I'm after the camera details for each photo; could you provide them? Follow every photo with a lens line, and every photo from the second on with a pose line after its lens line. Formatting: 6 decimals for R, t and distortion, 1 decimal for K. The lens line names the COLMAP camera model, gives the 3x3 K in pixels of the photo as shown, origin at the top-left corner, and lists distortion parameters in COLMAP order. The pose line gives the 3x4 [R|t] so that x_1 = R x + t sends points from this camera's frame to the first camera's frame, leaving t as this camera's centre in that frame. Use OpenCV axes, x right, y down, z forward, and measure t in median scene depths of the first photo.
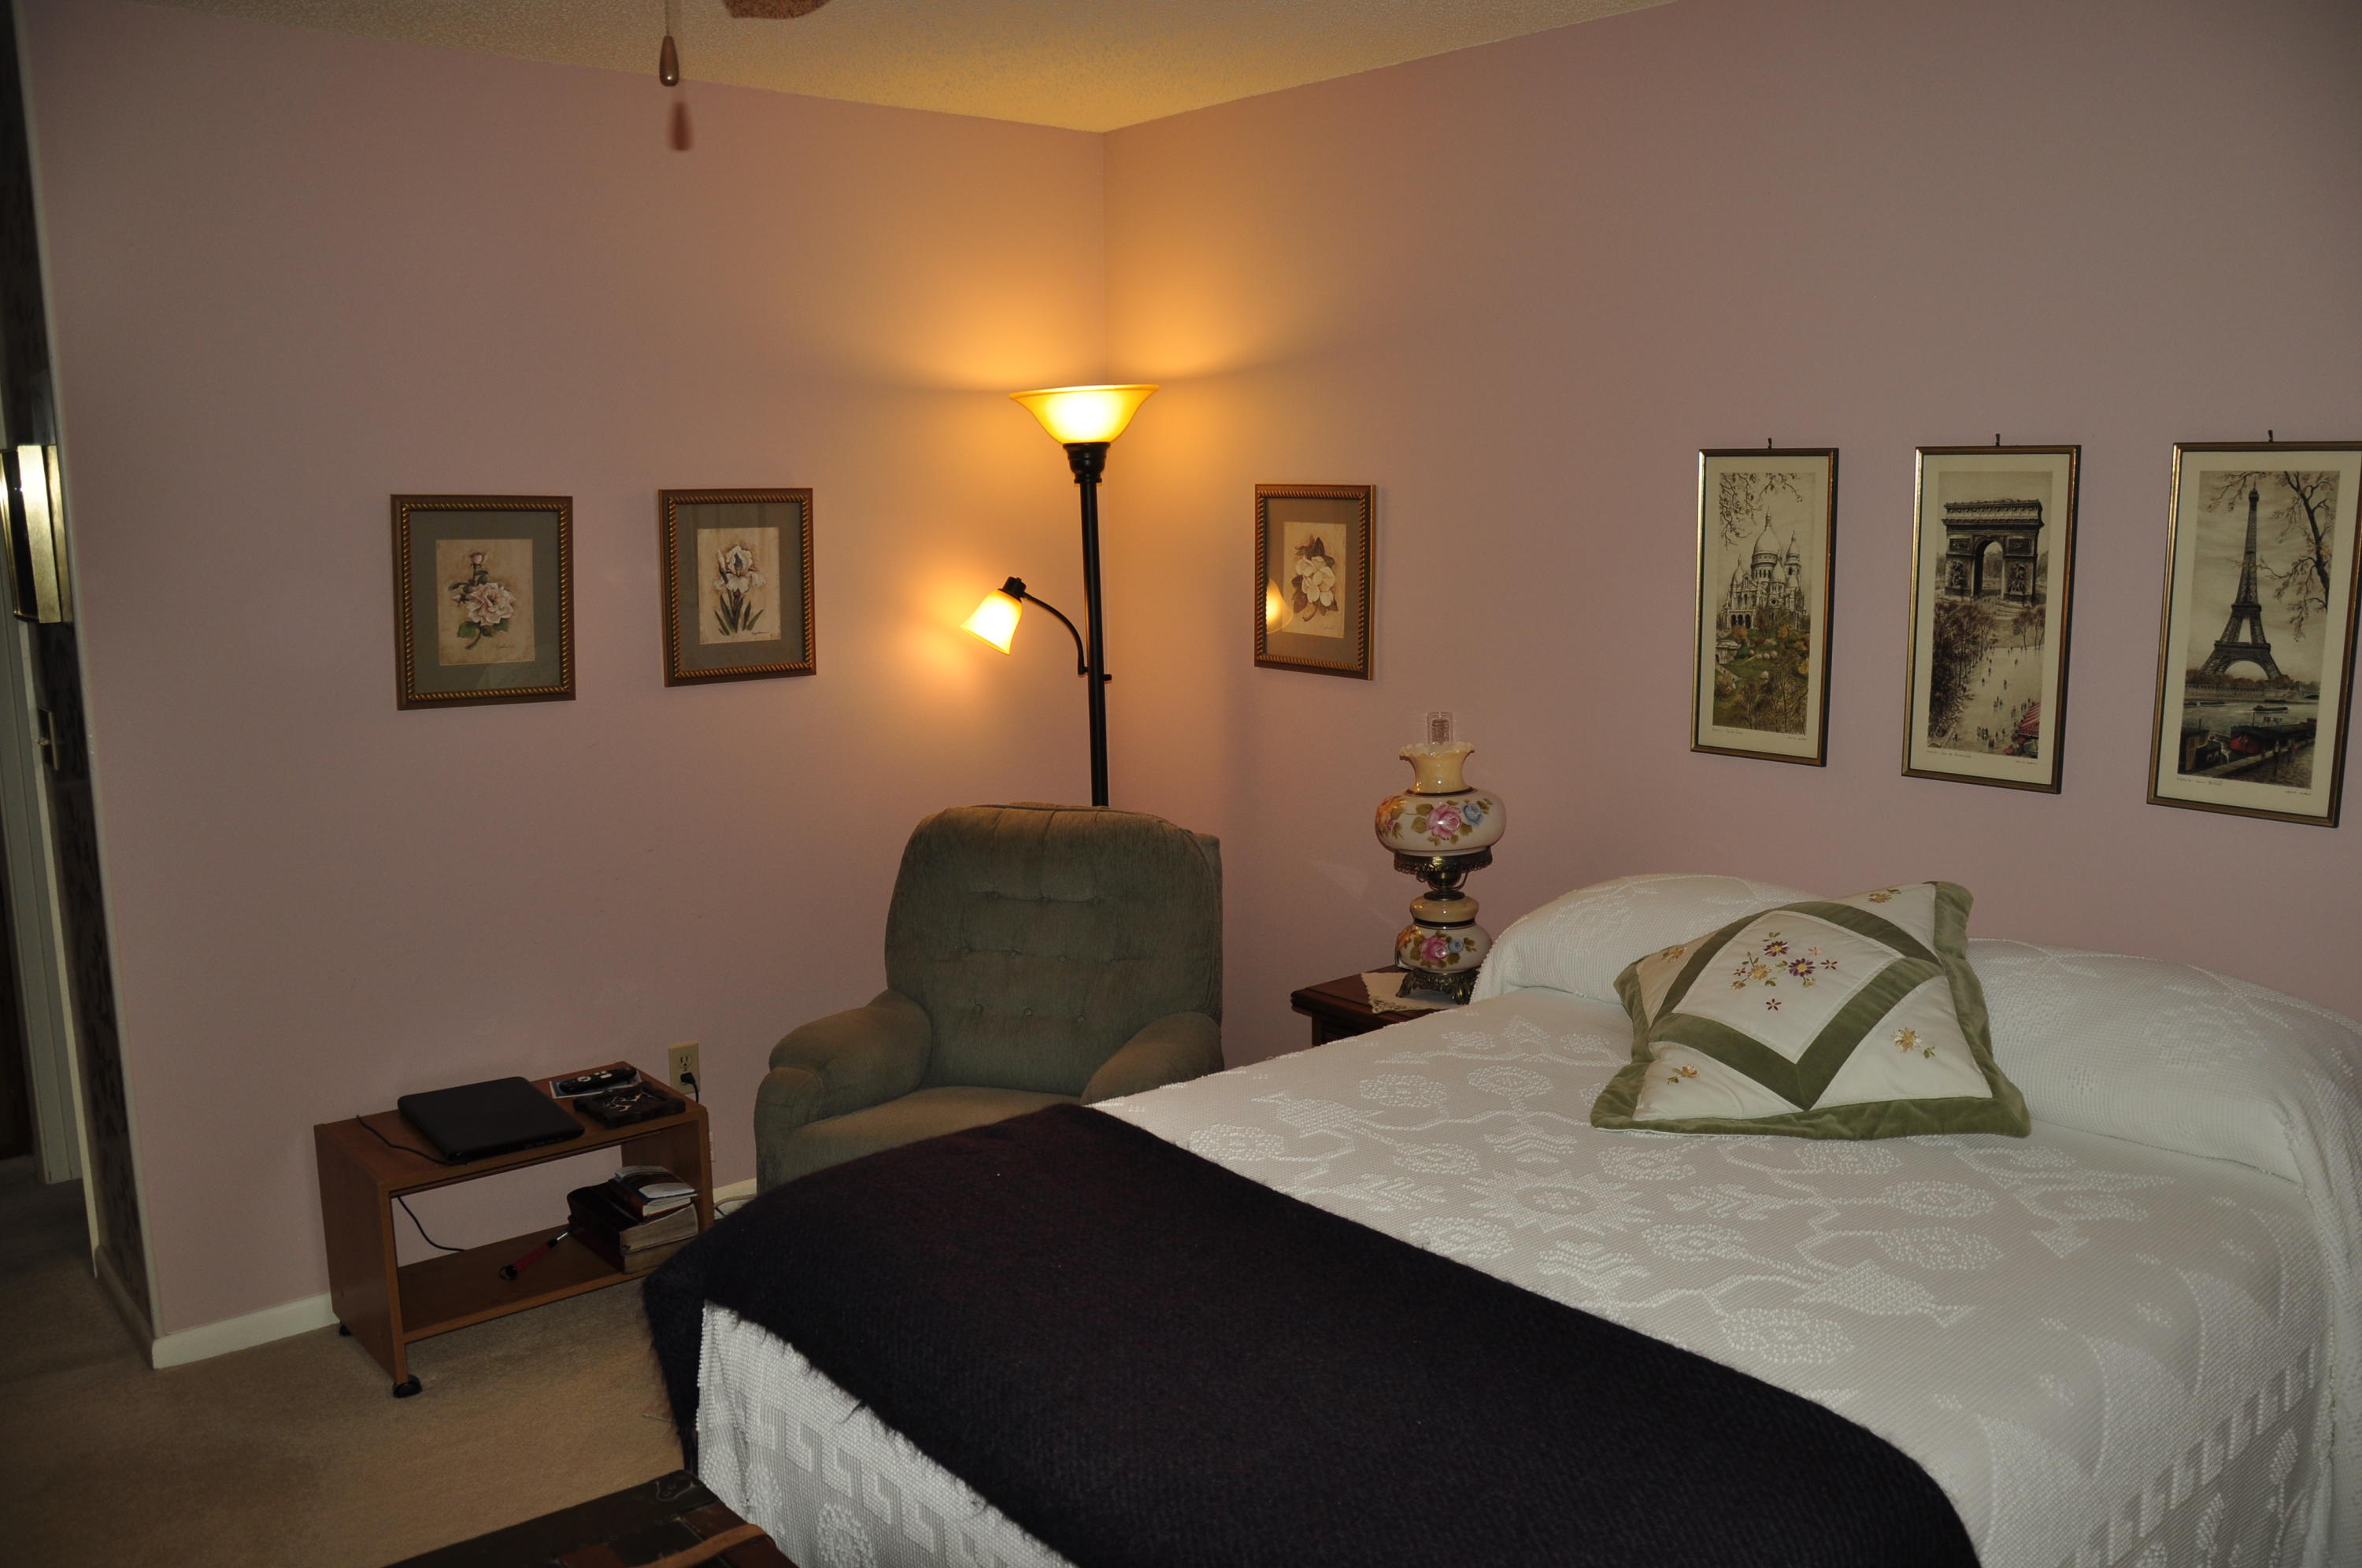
lens RADIAL K [[1851.1, 0, 1191.5], [0, 1851.1, 799.4], [0, 0, 1]] dist [-0.122046, 0.063373]
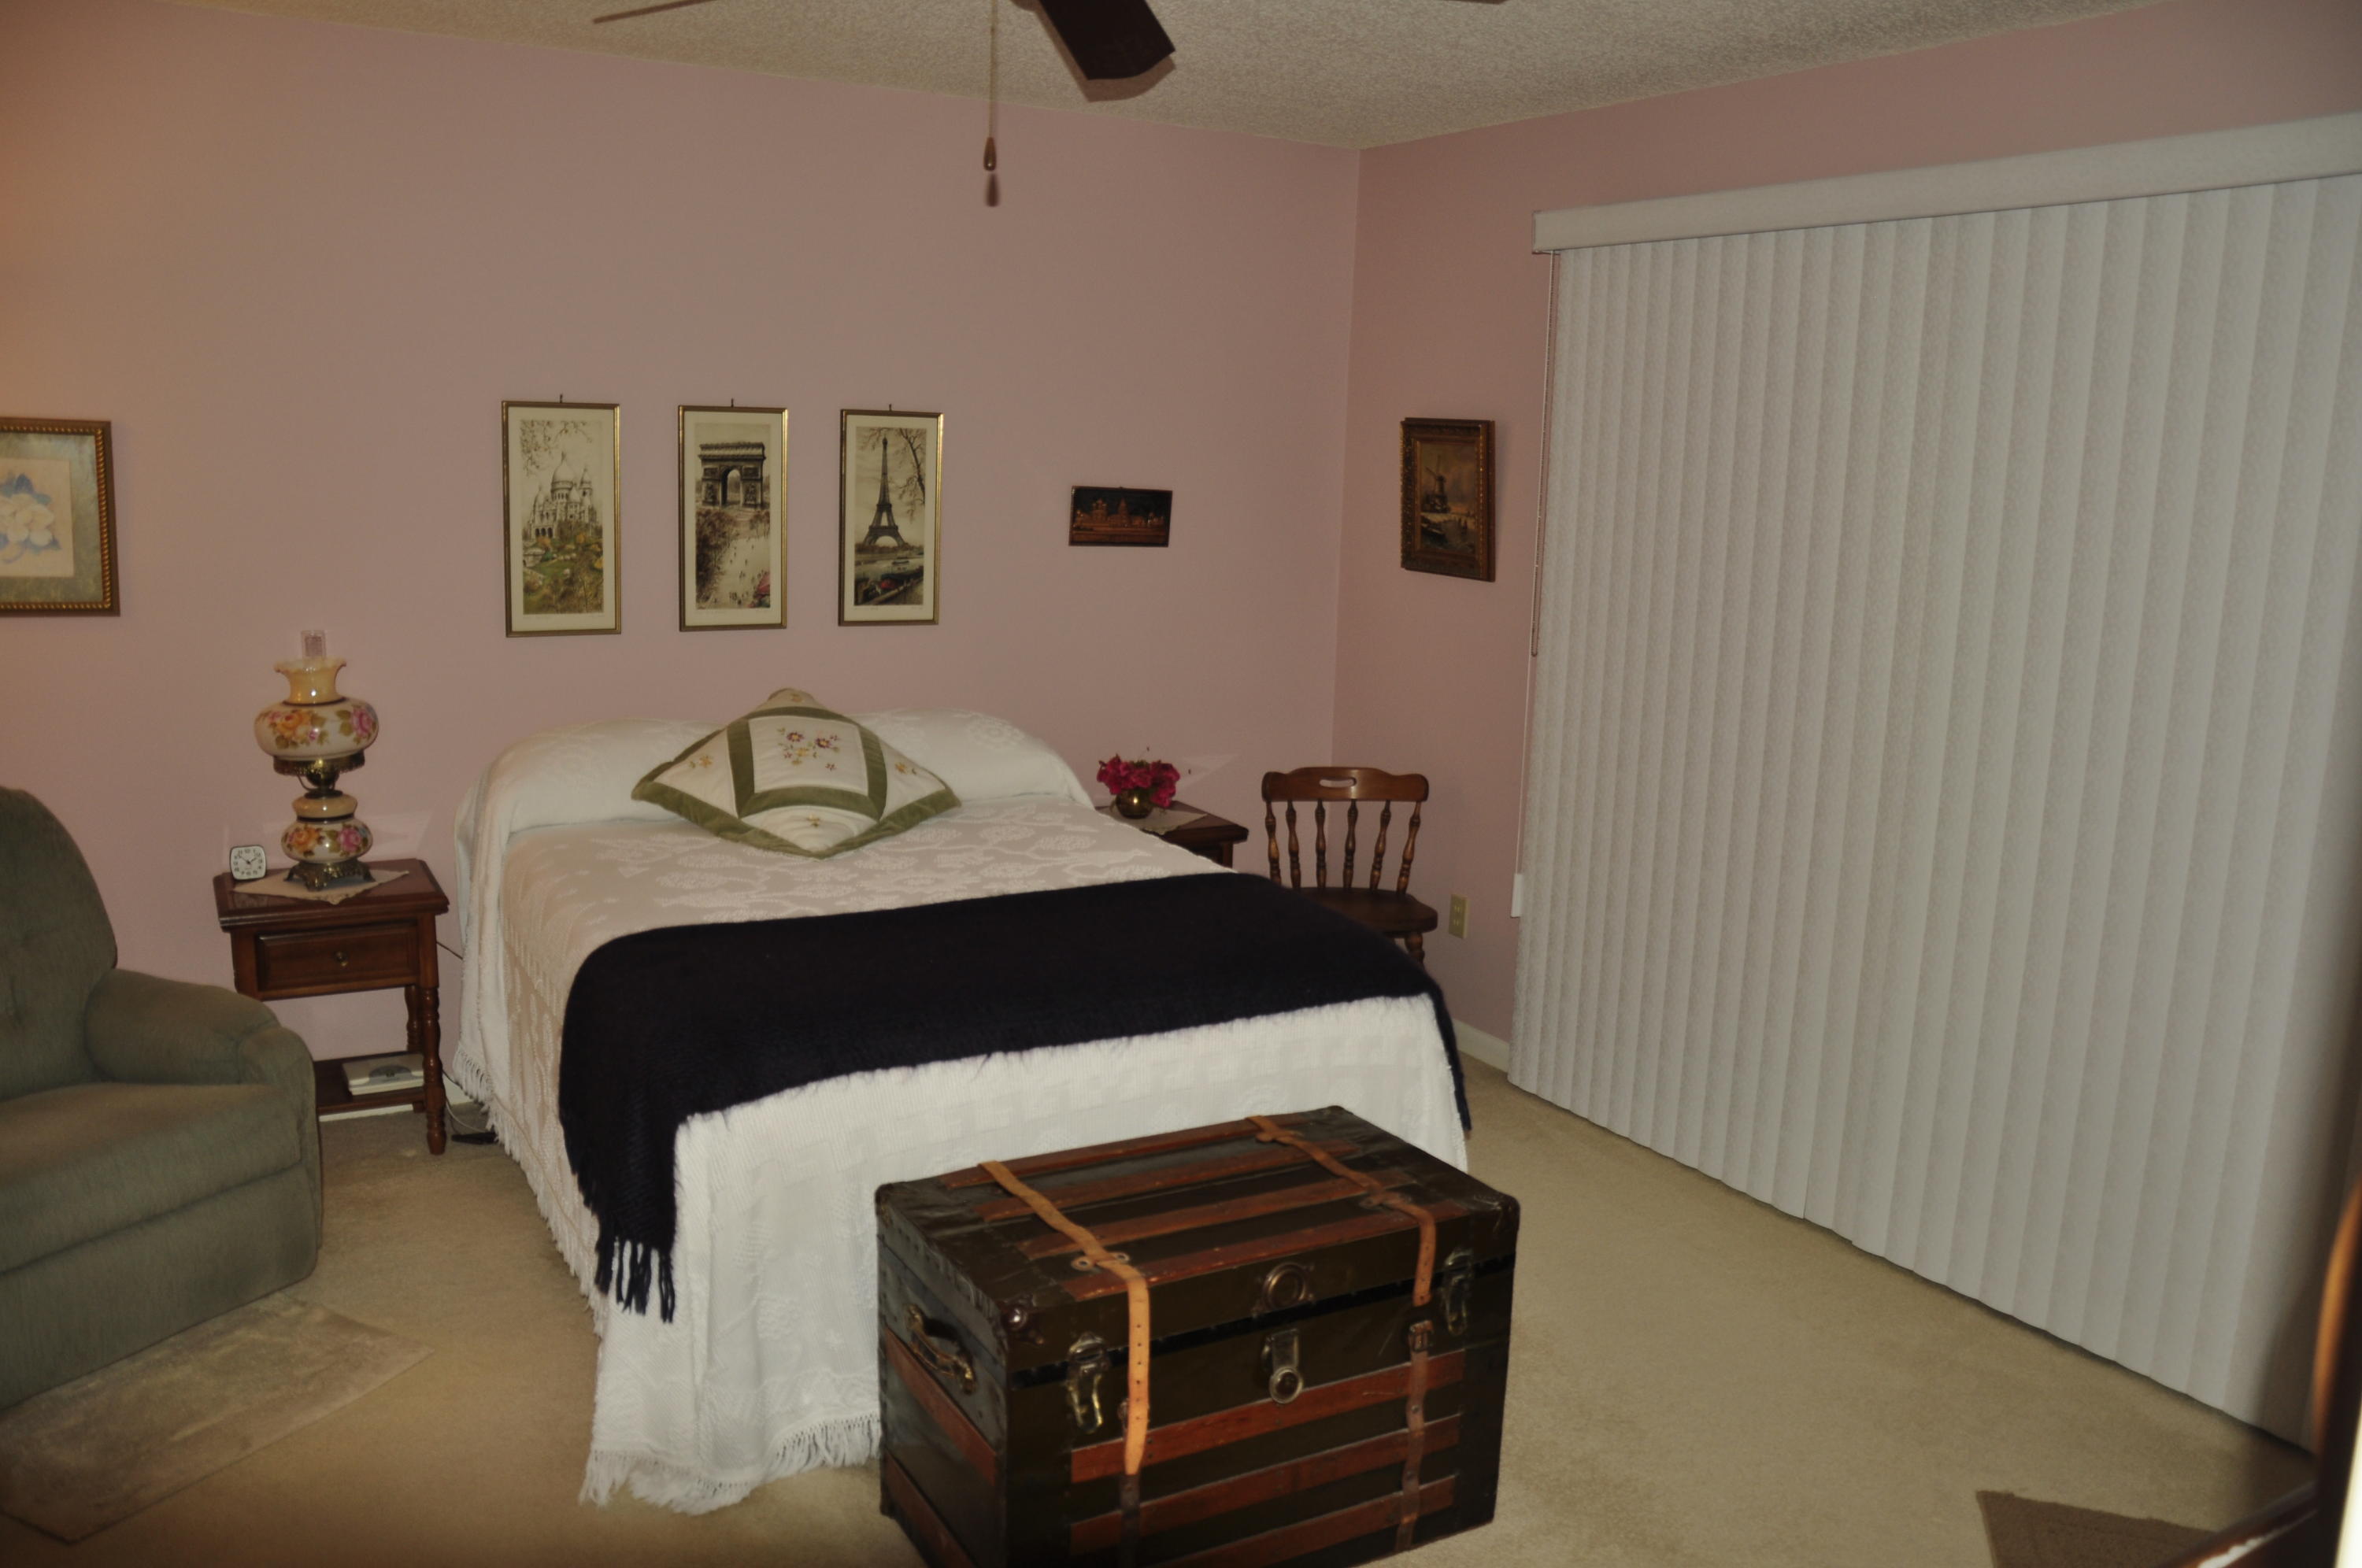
lens RADIAL K [[1851.1, 0, 1197.0], [0, 1851.1, 767.6], [0, 0, 1]] dist [-0.122046, 0.063373]
pose [[0.184254, -0.152940, 0.970907, -1.008629], [0.131415, 0.982784, 0.129871, -0.043805], [-0.974054, 0.103662, 0.201181, 0.327976]]
